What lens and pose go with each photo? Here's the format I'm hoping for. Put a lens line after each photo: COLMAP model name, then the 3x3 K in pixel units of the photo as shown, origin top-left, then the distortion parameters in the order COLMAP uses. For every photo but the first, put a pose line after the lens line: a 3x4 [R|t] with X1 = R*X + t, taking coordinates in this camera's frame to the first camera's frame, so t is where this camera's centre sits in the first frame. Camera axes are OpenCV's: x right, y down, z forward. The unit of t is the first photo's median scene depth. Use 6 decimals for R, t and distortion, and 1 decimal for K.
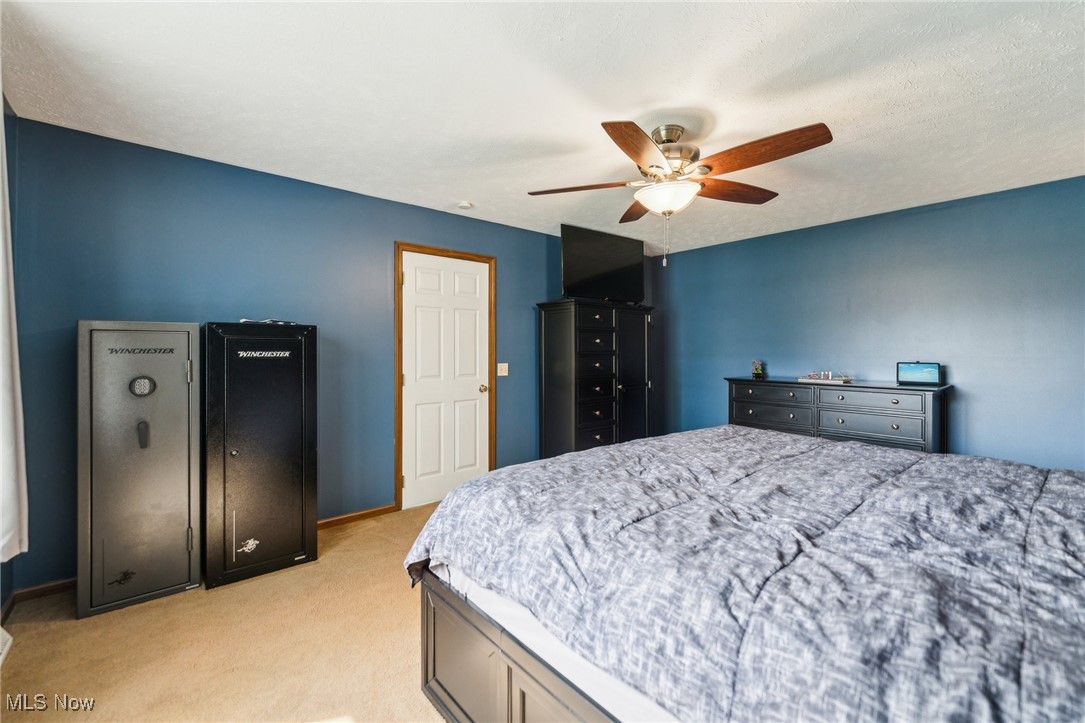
lens RADIAL K [[444.8, 0, 530.7], [0, 444.8, 361.0], [0, 0, 1]] dist [-0.002772, -0.000066]
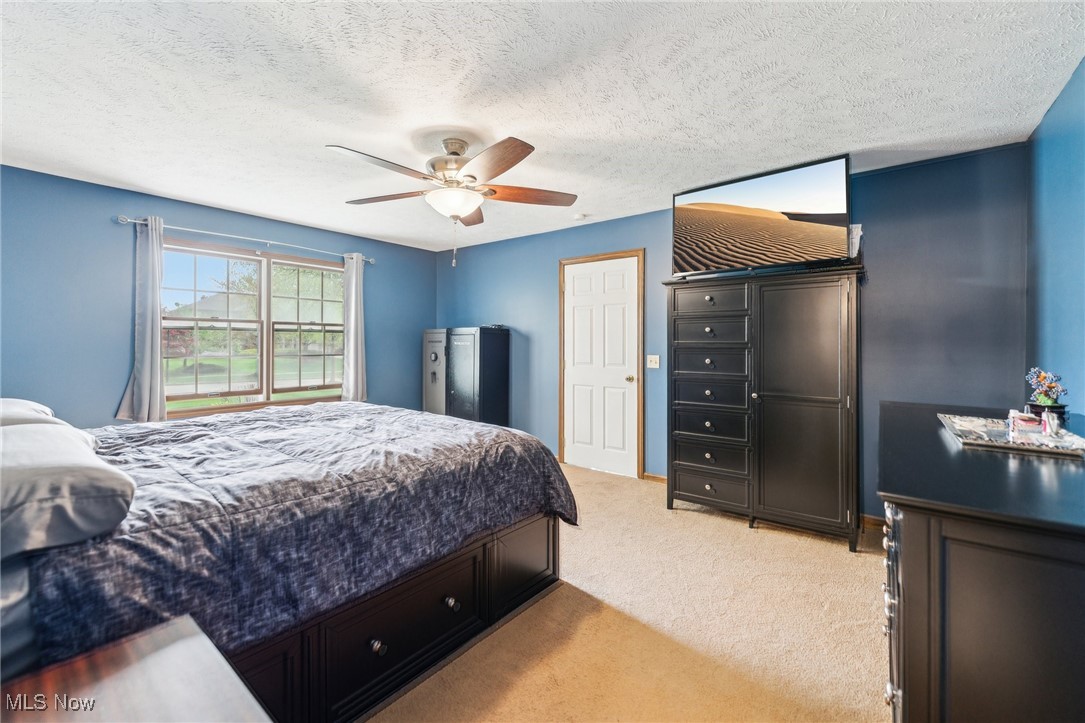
lens RADIAL K [[444.8, 0, 530.7], [0, 444.8, 361.0], [0, 0, 1]] dist [-0.002772, -0.000066]
pose [[0.176195, 0.040656, -0.983515, 0.868483], [-0.023897, 0.999029, 0.037016, -0.011639], [0.984065, 0.016981, 0.176996, 0.596036]]
